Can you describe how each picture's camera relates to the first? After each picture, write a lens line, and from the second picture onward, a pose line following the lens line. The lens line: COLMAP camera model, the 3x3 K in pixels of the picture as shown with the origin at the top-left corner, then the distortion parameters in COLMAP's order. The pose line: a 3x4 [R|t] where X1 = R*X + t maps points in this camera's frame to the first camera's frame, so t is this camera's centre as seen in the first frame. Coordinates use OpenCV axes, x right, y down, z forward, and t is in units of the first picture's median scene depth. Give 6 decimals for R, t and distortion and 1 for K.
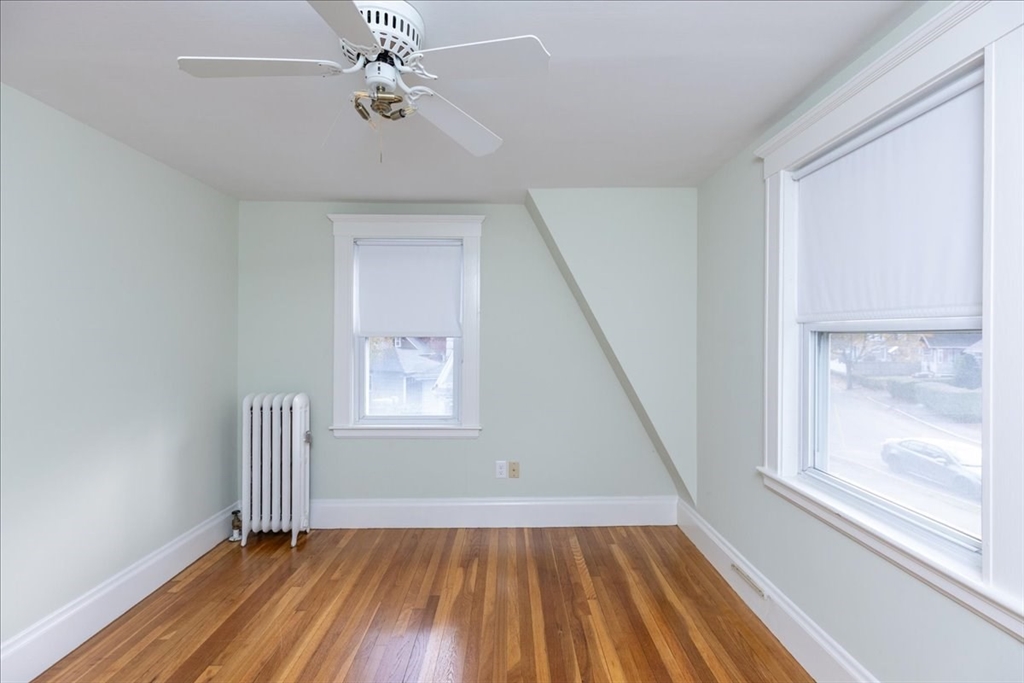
lens RADIAL K [[475.0, 0, 515.7], [0, 475.0, 335.3], [0, 0, 1]] dist [0.003812, -0.002427]
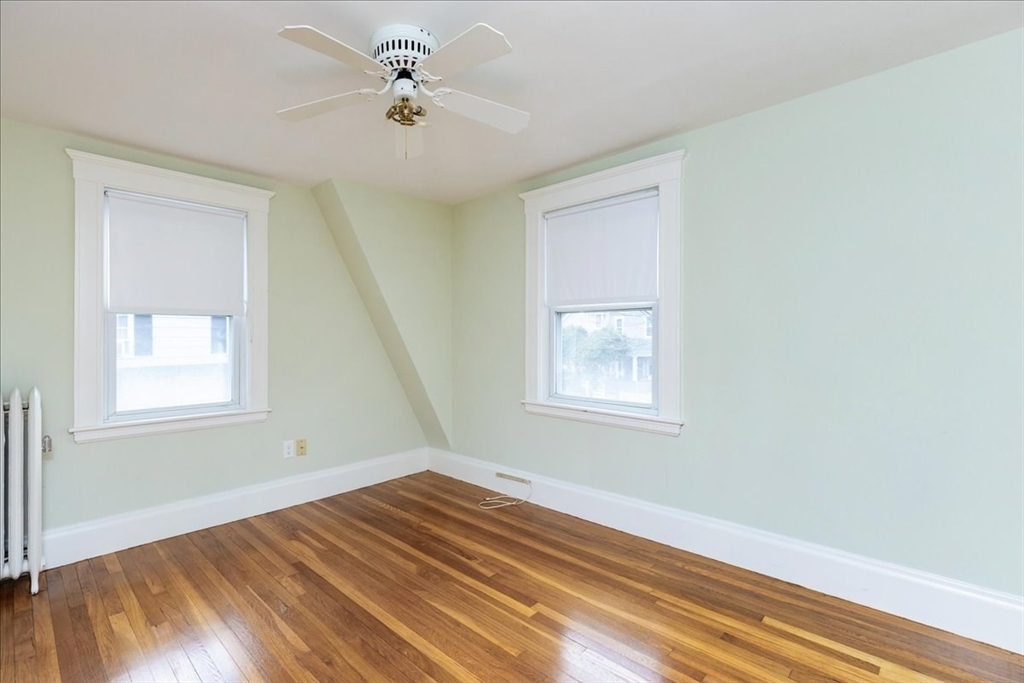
lens RADIAL K [[475.0, 0, 501.8], [0, 475.0, 337.0], [0, 0, 1]] dist [0.003812, -0.002427]
pose [[0.704091, -0.007424, 0.710071, -0.470758], [0.007126, 0.999969, 0.003389, 0.050745], [-0.710074, 0.002674, 0.704122, -0.027722]]
